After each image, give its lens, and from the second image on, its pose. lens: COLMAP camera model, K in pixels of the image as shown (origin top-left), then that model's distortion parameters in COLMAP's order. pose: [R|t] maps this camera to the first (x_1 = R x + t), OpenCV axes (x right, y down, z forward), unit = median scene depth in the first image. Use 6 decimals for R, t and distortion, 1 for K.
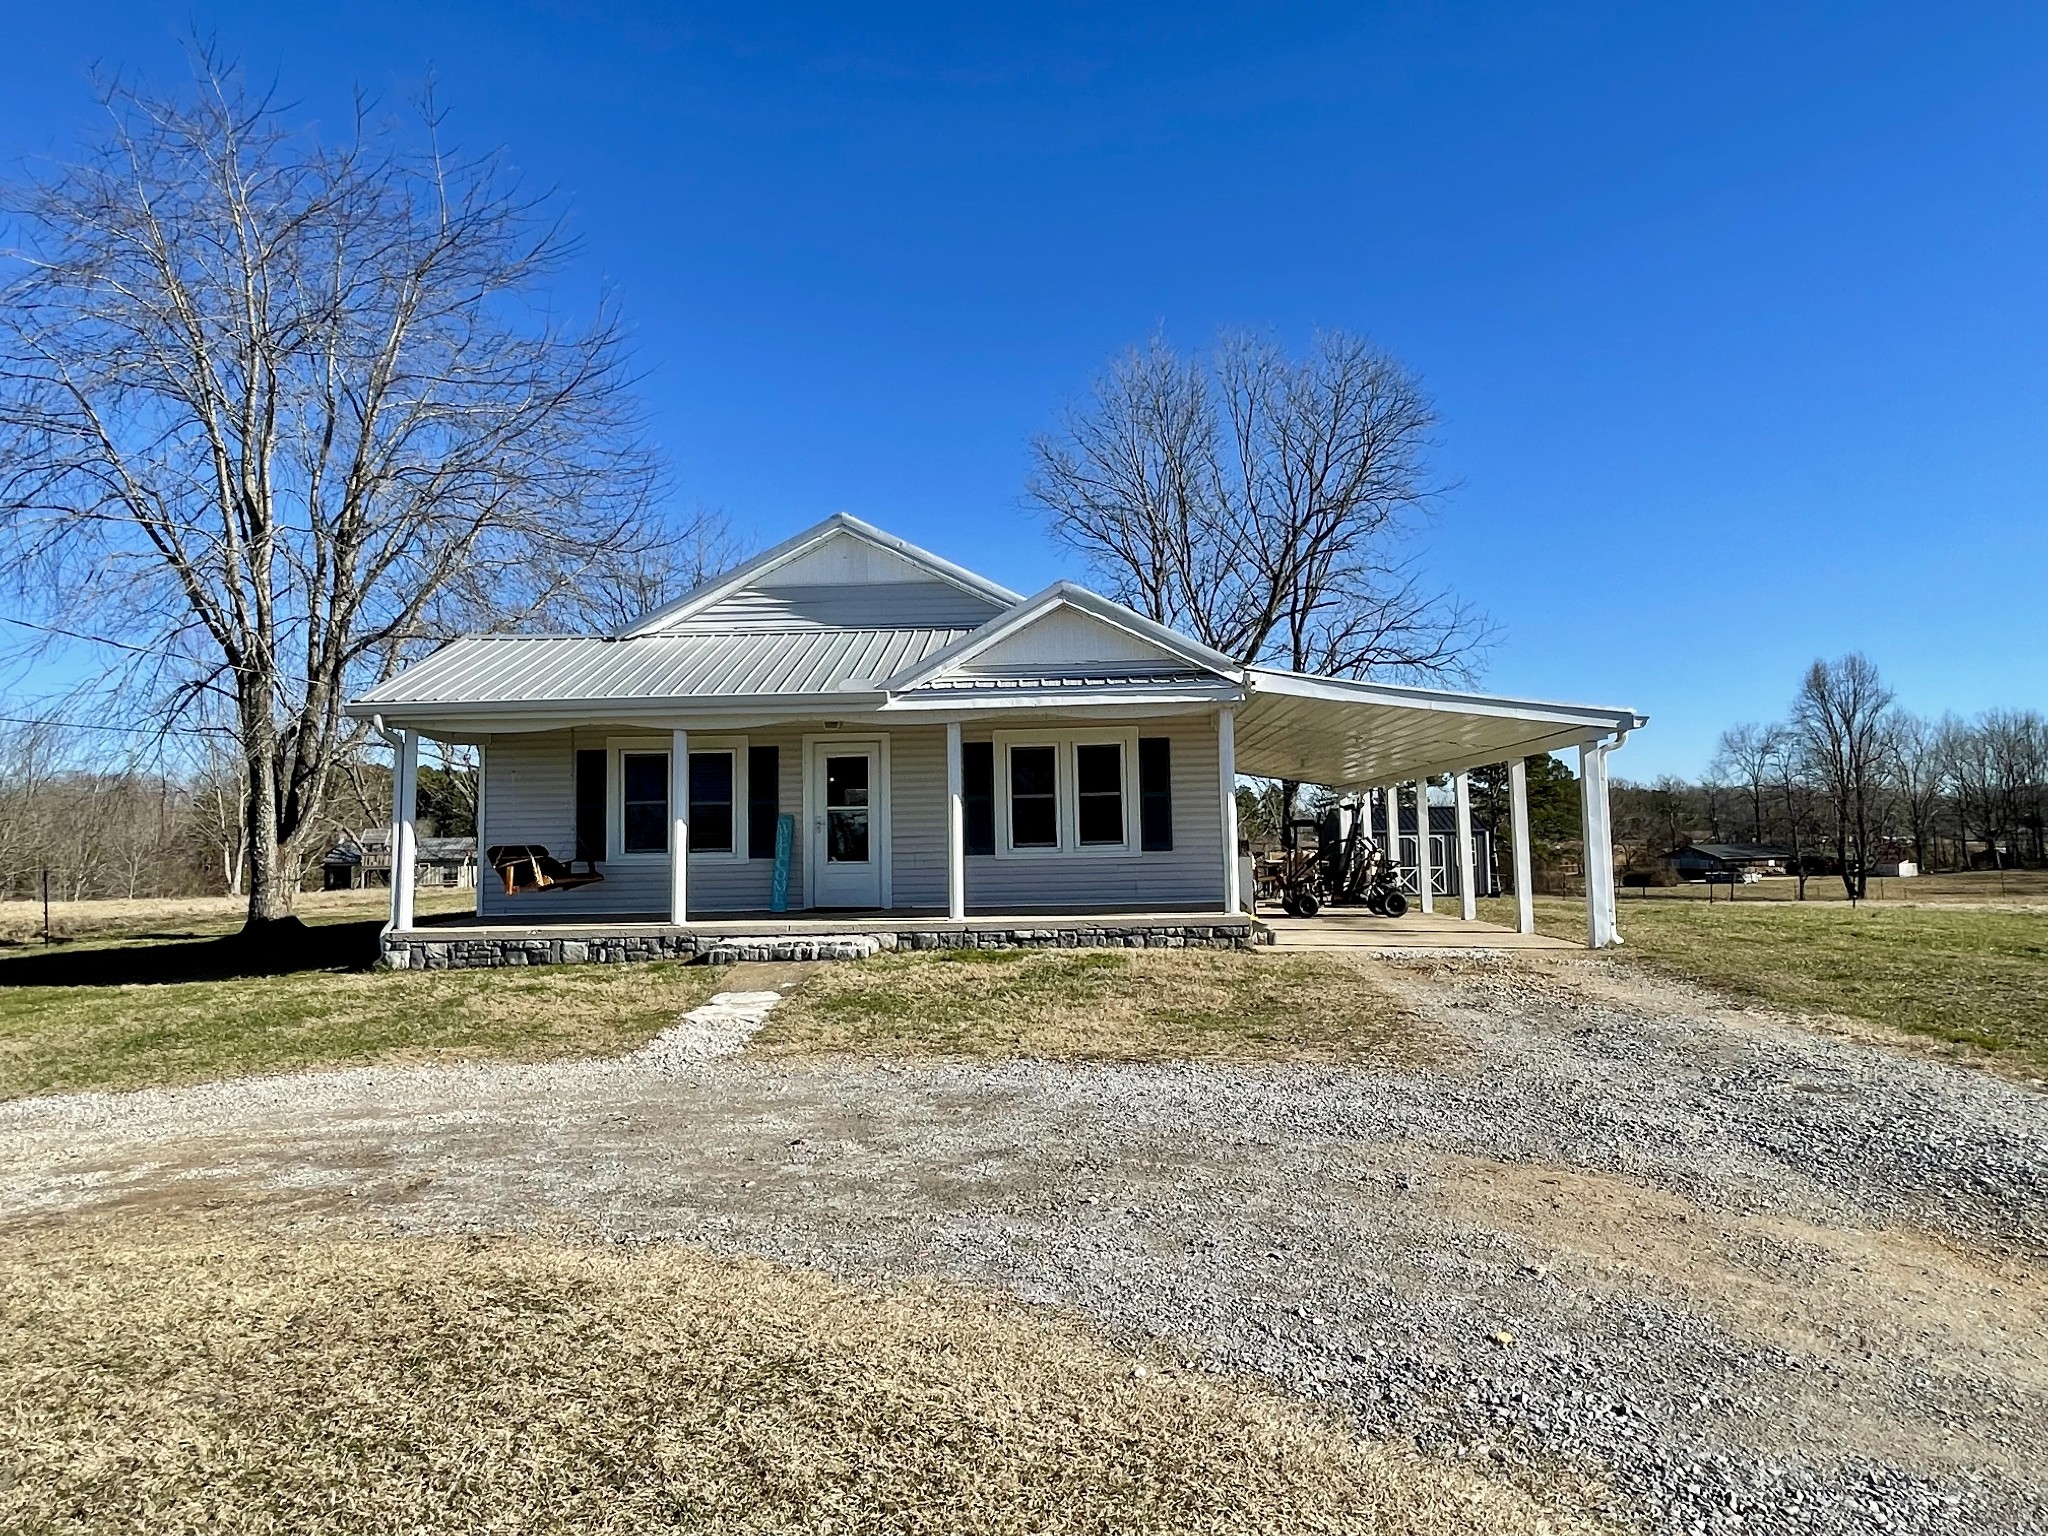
lens RADIAL K [[1284.6, 0, 1026.1], [0, 1284.6, 763.2], [0, 0, 1]] dist [0.003623, -0.008758]
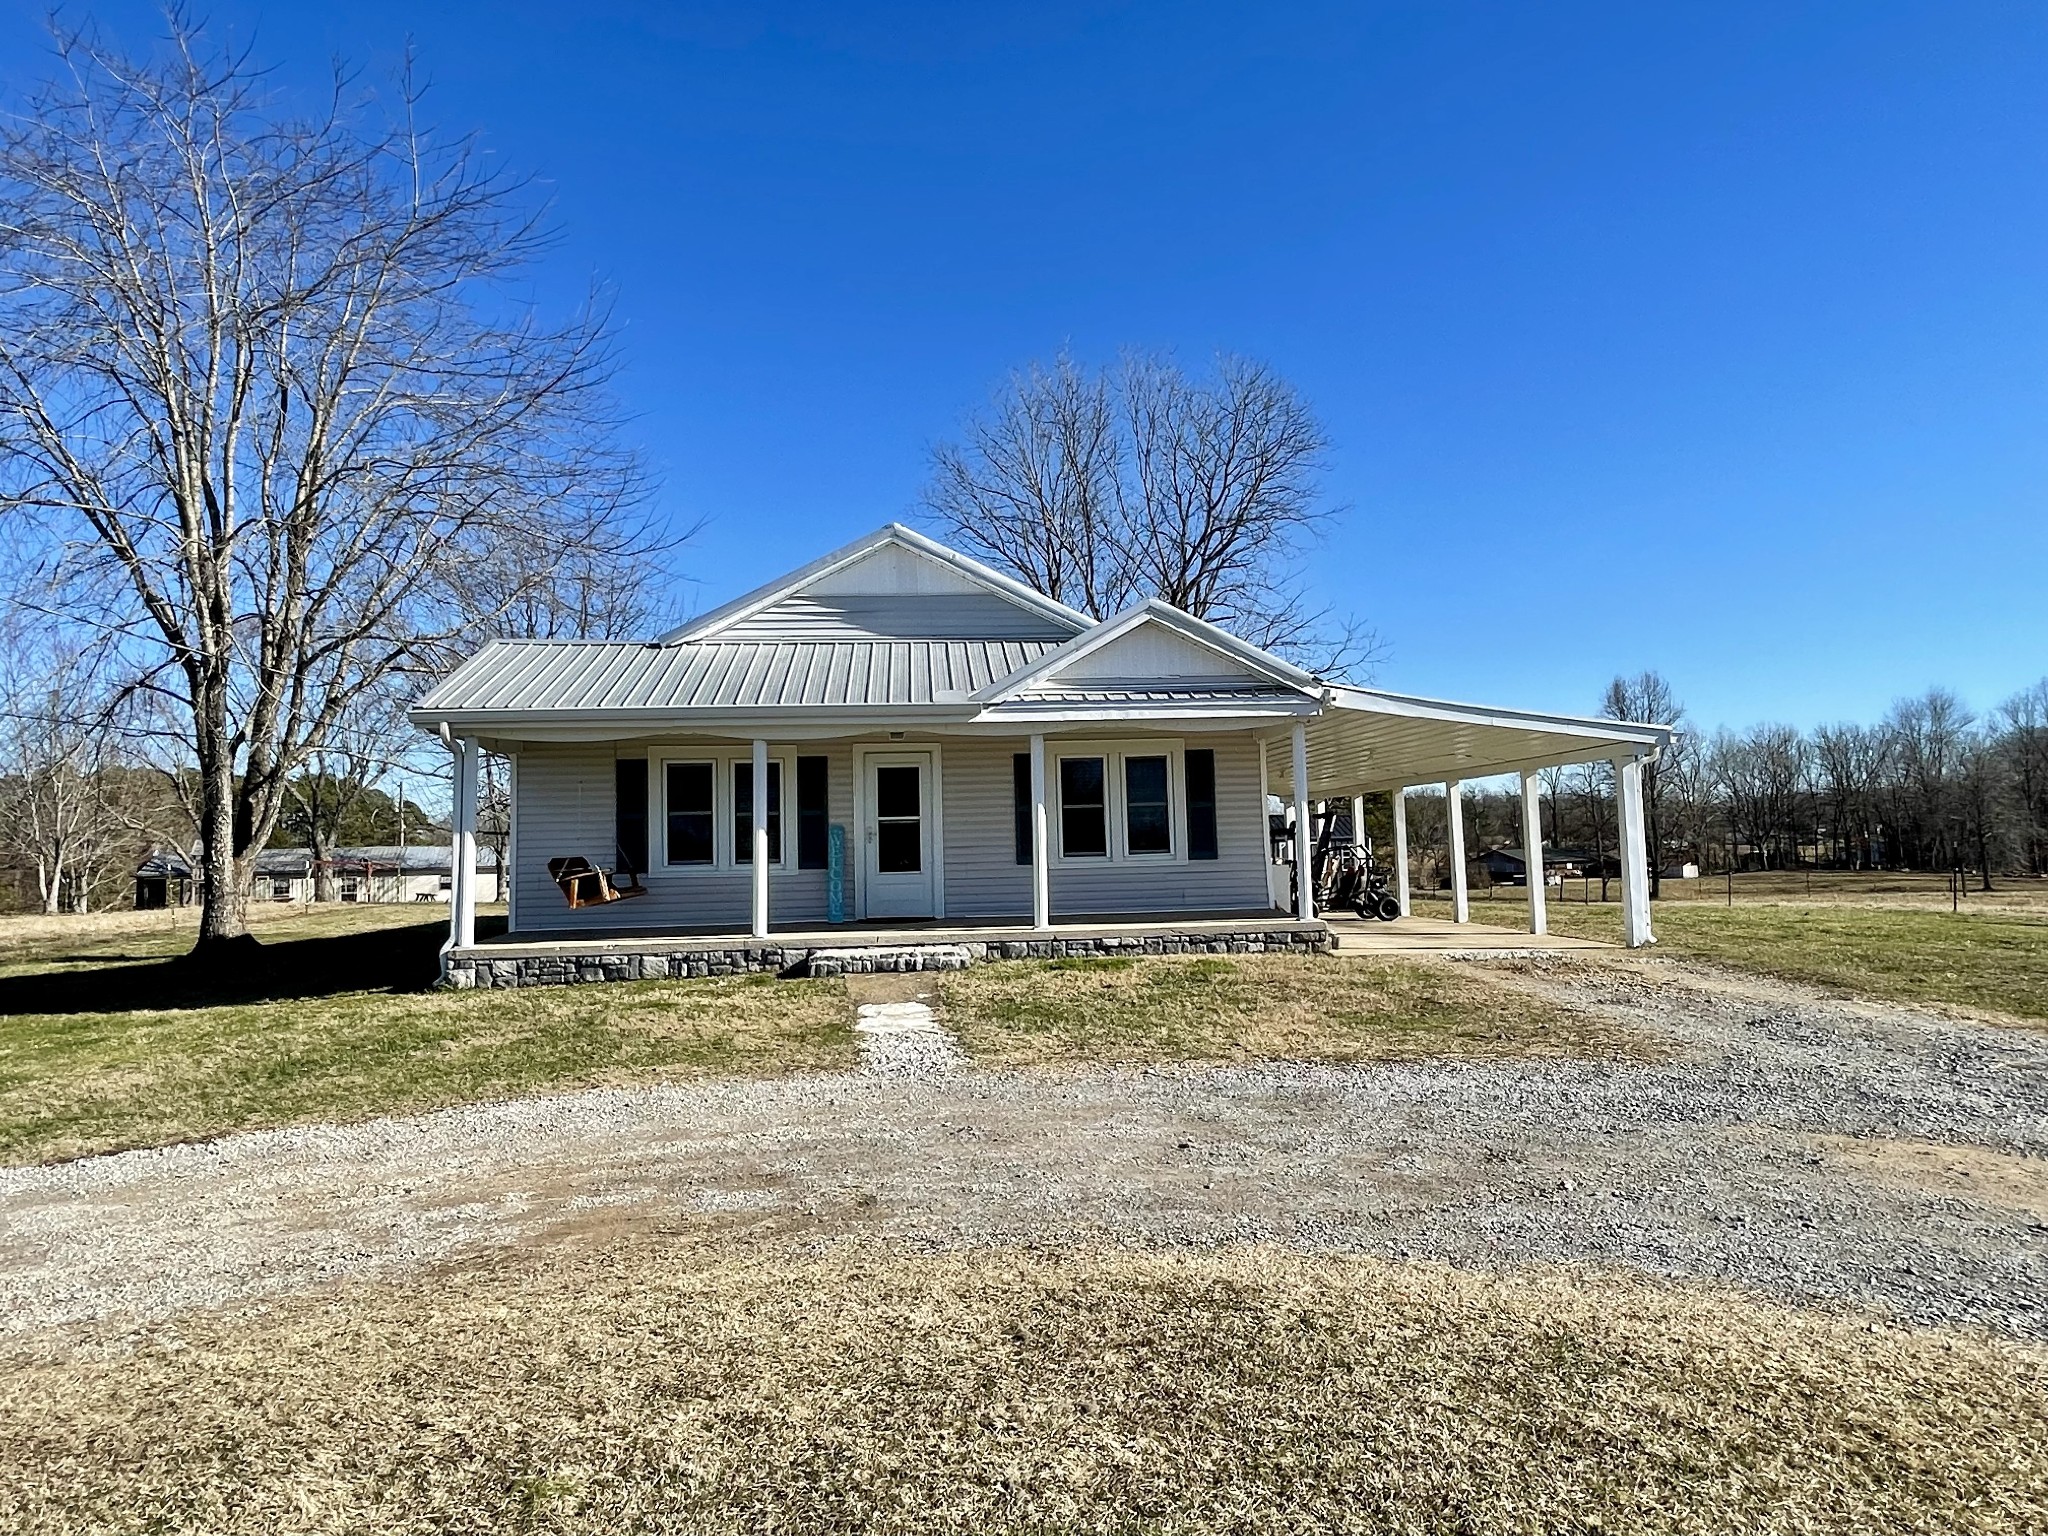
lens RADIAL K [[1284.6, 0, 1019.7], [0, 1284.6, 759.9], [0, 0, 1]] dist [0.003623, -0.008758]
pose [[0.991098, 0.004218, 0.133066, -0.179938], [-0.003123, 0.999960, -0.008435, -0.002411], [-0.133096, 0.007944, 0.991071, -0.003275]]
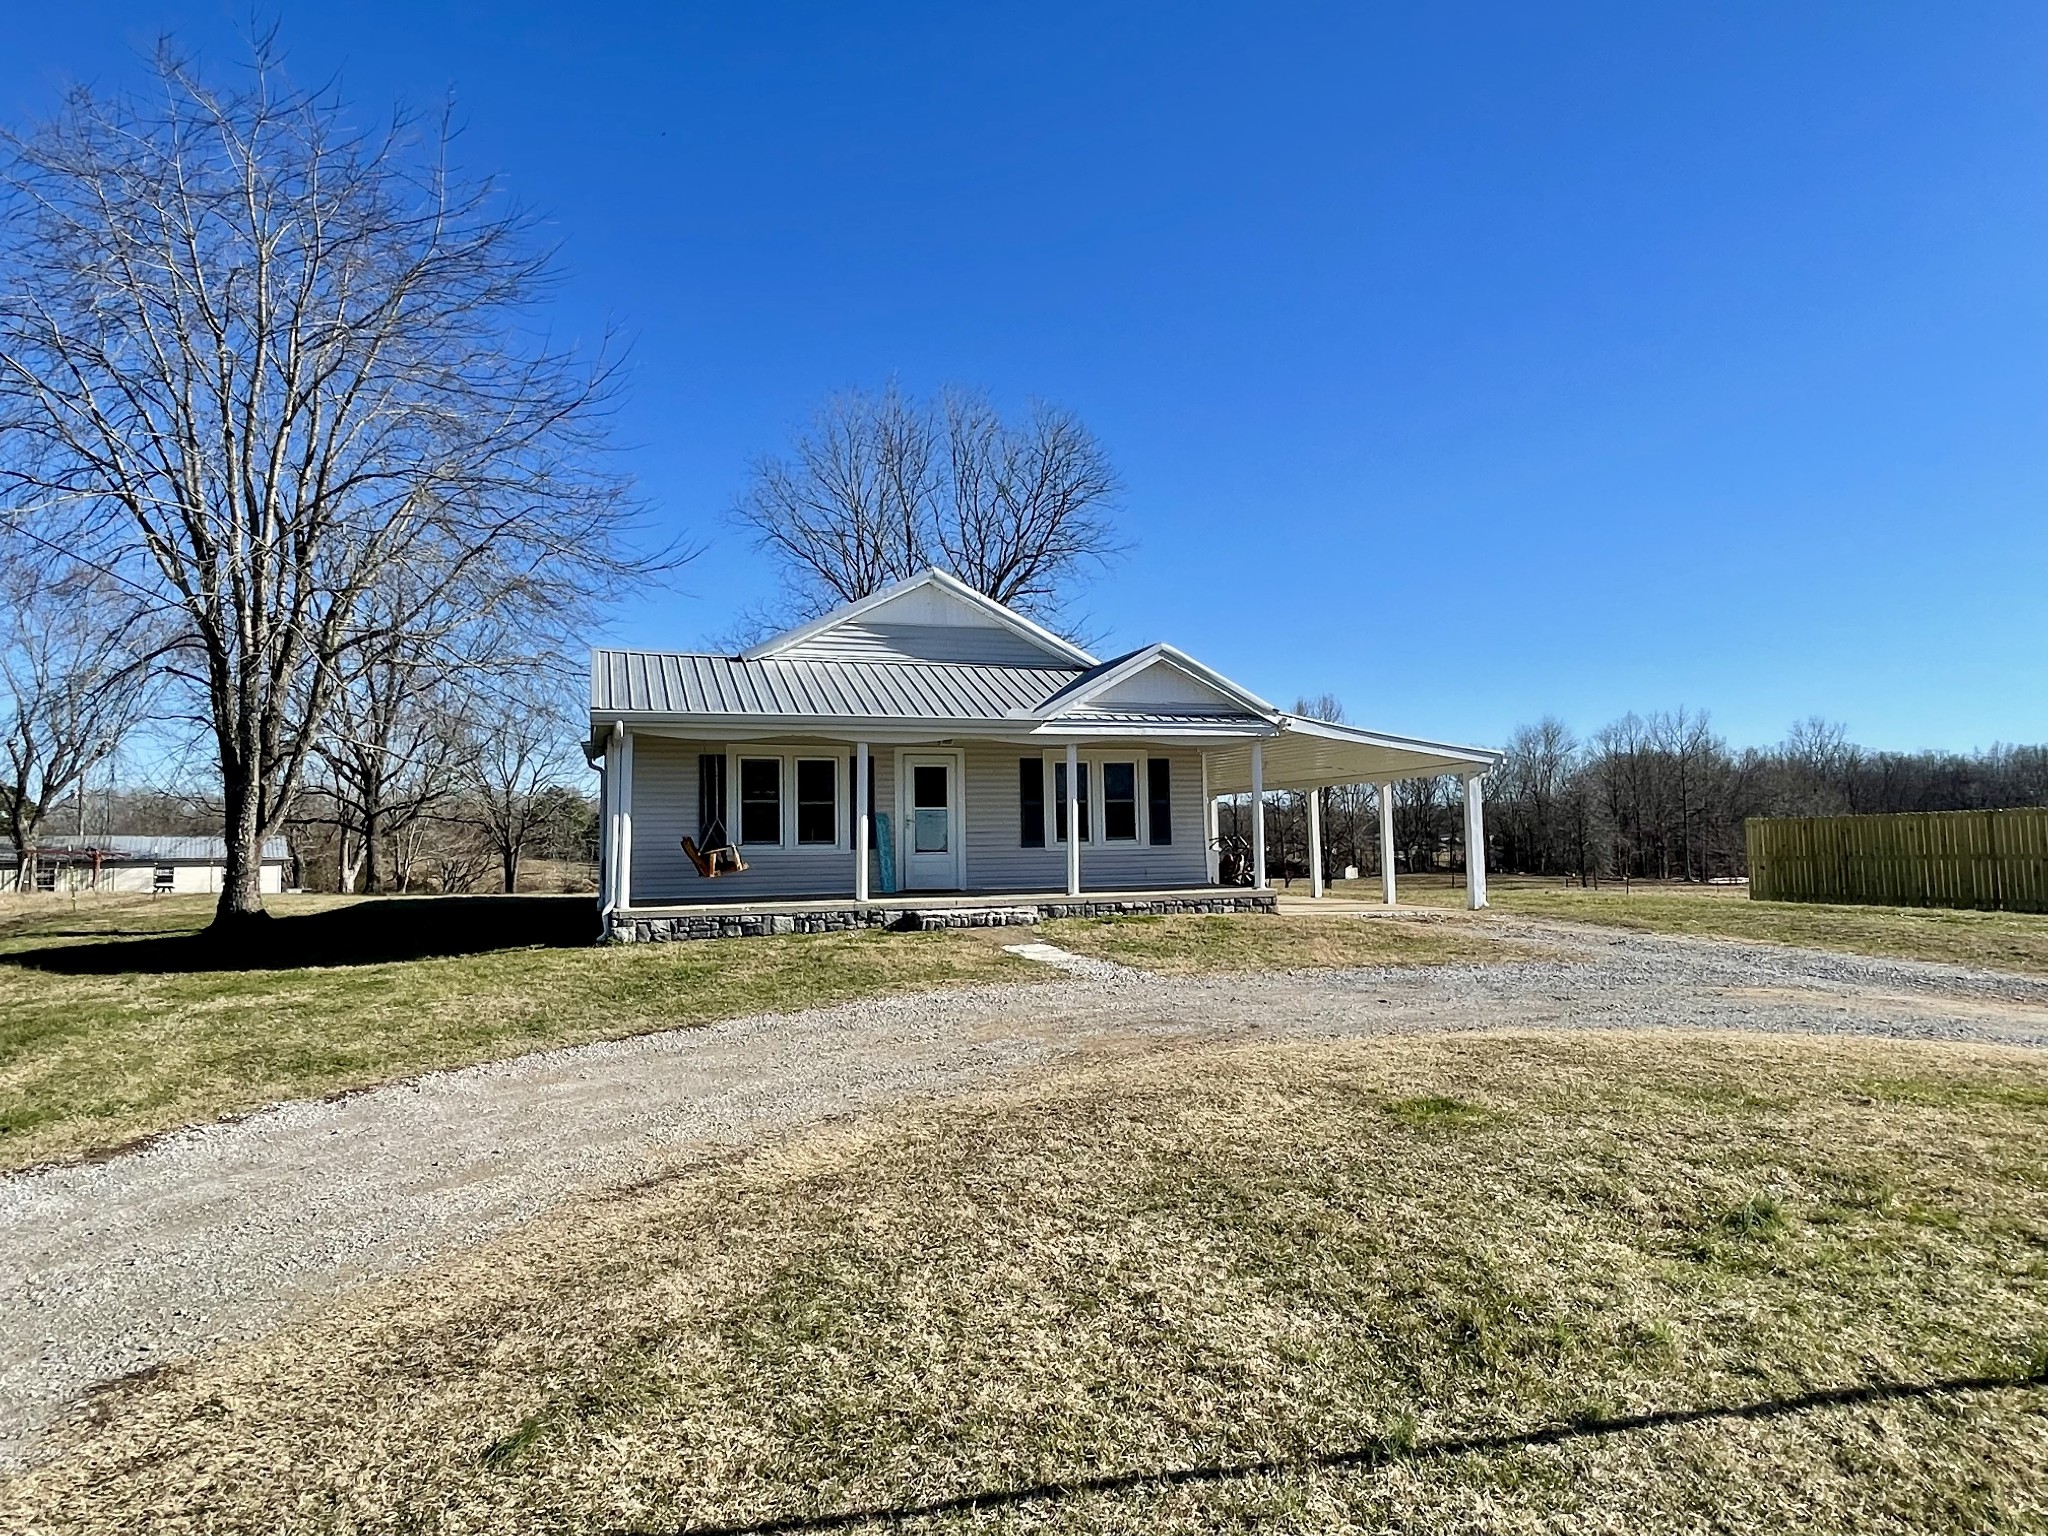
lens RADIAL K [[1284.6, 0, 1023.8], [0, 1284.6, 755.7], [0, 0, 1]] dist [0.003623, -0.008758]
pose [[0.929314, 0.030865, 0.367998, -0.511344], [-0.026545, 0.999506, -0.016799, 0.002853], [-0.368335, 0.005843, 0.929675, -0.172738]]
